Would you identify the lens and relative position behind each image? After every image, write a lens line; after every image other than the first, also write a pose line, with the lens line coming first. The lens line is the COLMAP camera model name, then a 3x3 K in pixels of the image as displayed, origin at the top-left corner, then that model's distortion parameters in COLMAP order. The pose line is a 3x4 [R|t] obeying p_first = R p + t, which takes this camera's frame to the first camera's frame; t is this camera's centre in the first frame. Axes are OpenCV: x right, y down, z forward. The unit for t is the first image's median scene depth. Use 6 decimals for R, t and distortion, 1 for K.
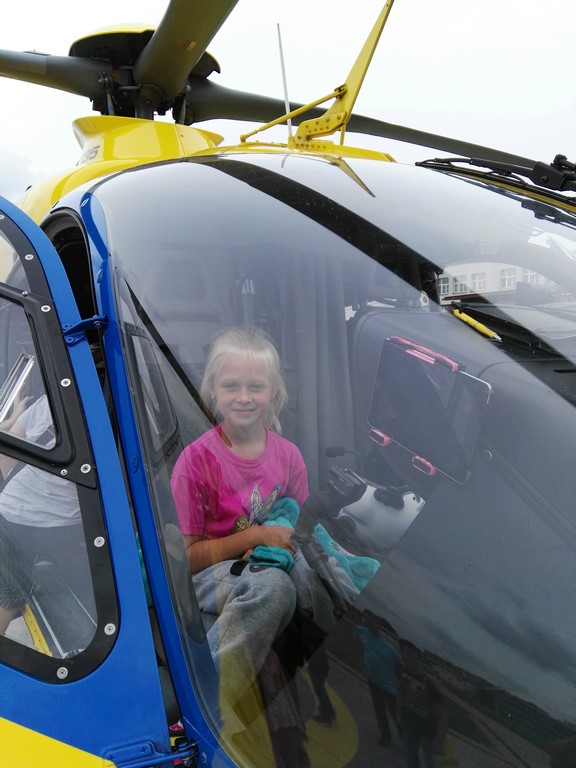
lens RADIAL K [[633.4, 0, 291.9], [0, 633.4, 388.2], [0, 0, 1]] dist [-0.009597, -0.011119]
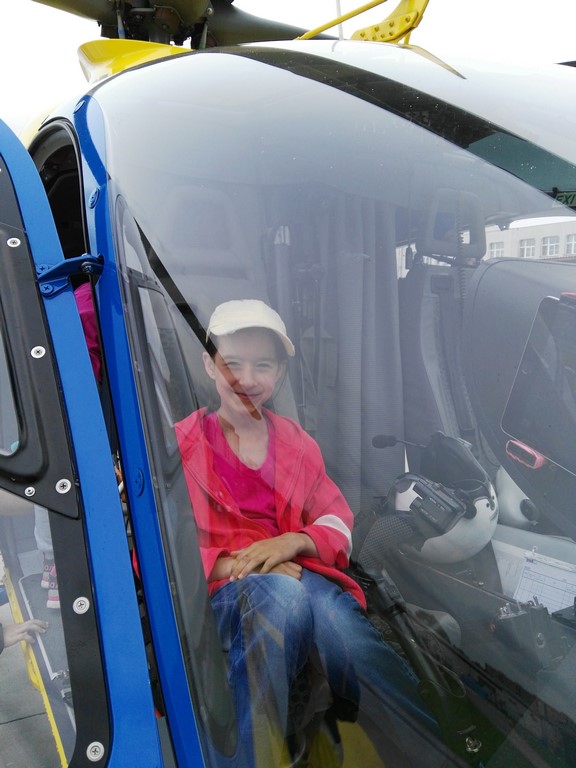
lens RADIAL K [[633.4, 0, 284.3], [0, 633.4, 380.9], [0, 0, 1]] dist [-0.009597, -0.011119]
pose [[0.999316, 0.028789, -0.023232, -0.066106], [-0.027801, 0.998740, 0.041775, -0.011320], [0.024405, -0.041101, 0.998857, 0.274737]]
